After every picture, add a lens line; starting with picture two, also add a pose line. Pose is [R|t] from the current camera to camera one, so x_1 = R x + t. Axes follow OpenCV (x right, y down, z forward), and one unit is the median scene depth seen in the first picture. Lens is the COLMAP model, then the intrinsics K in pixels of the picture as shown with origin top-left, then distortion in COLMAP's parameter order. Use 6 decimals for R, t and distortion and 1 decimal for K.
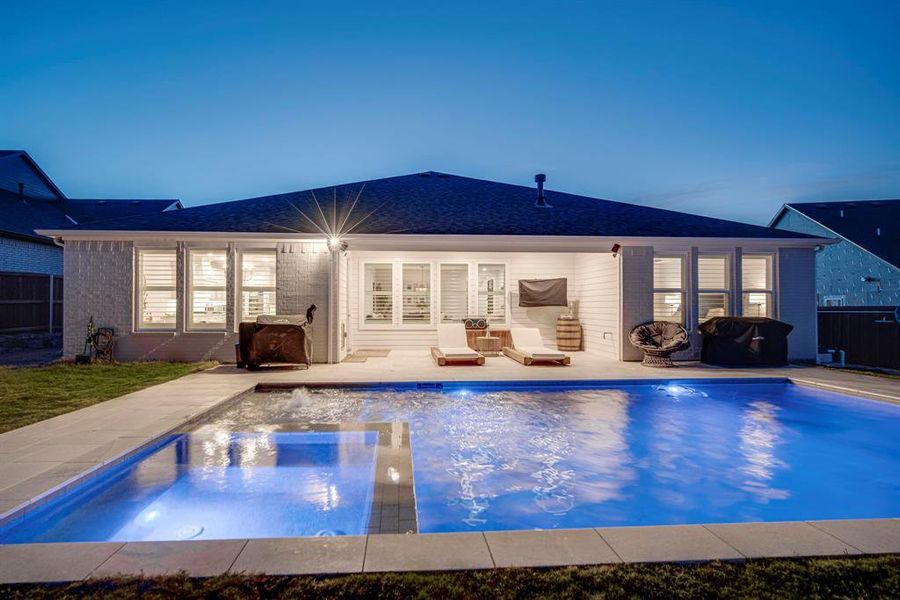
lens RADIAL K [[398.5, 0, 424.0], [0, 398.5, 304.5], [0, 0, 1]] dist [-0.002914, -0.000183]
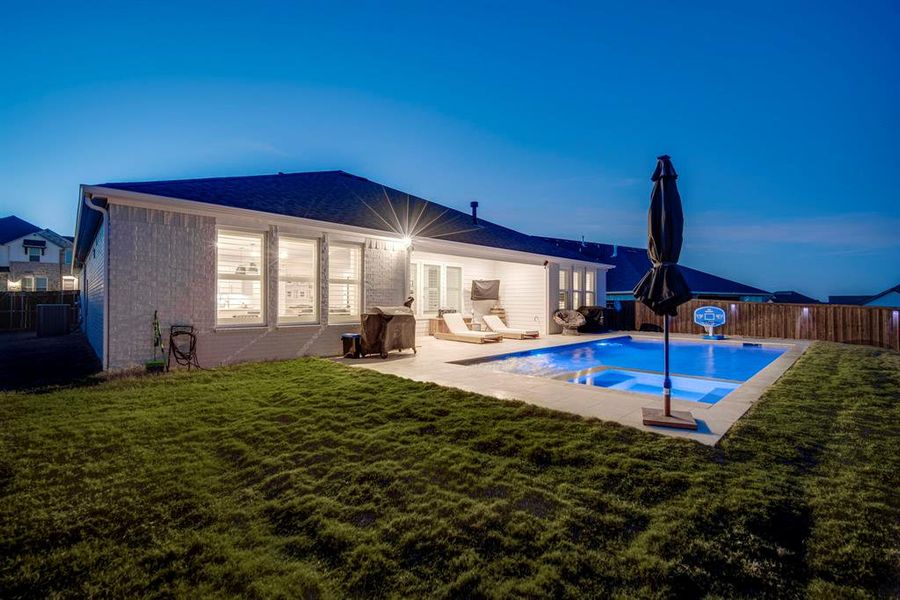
lens RADIAL K [[396.1, 0, 449.8], [0, 396.1, 297.8], [0, 0, 1]] dist [-0.005277, 0.000552]
pose [[0.751682, 0.007309, 0.659485, -0.867002], [-0.003708, 0.999970, -0.006855, 0.008428], [-0.659515, 0.002708, 0.751686, 0.070981]]
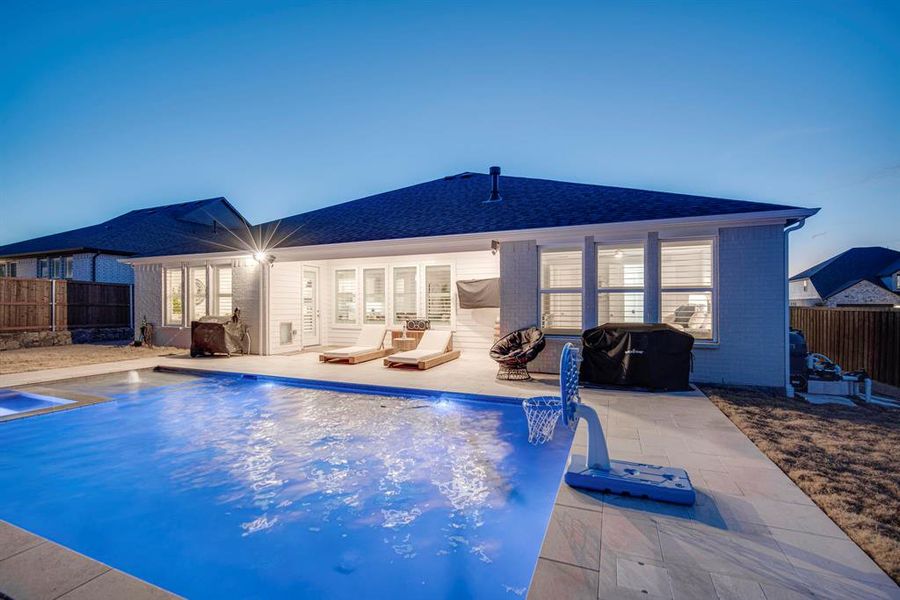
lens RADIAL K [[398.2, 0, 444.7], [0, 398.2, 315.3], [0, 0, 1]] dist [-0.002207, 0.000387]
pose [[0.898747, 0.010046, -0.438353, 0.798469], [0.004107, 0.999501, 0.031327, -0.010844], [0.438449, -0.029955, 0.898257, 0.142046]]
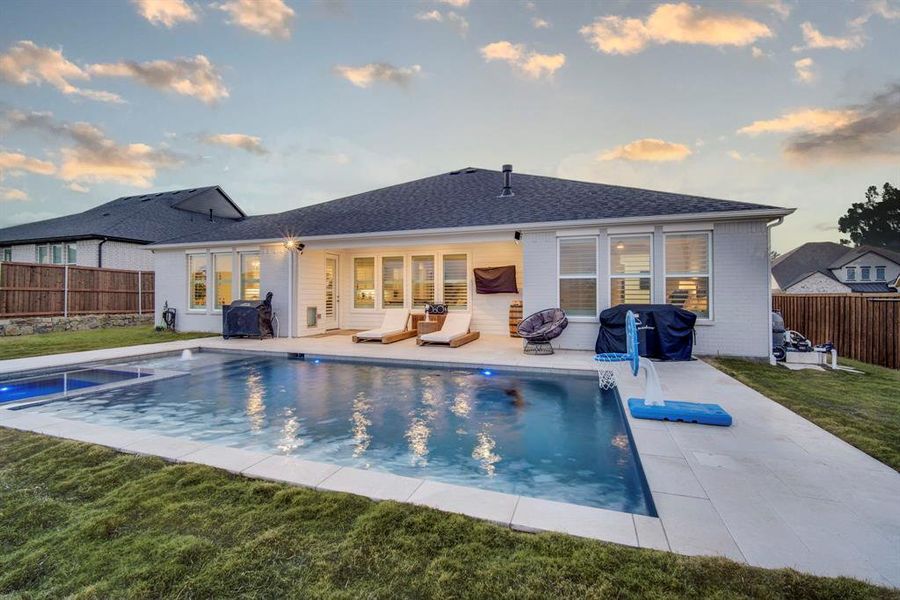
lens RADIAL K [[396.1, 0, 449.8], [0, 396.1, 297.8], [0, 0, 1]] dist [-0.005277, 0.000552]
pose [[0.924544, 0.002108, -0.381070, 0.725524], [0.002227, 0.999938, 0.010937, 0.005532], [0.381070, -0.010960, 0.924481, 0.006952]]
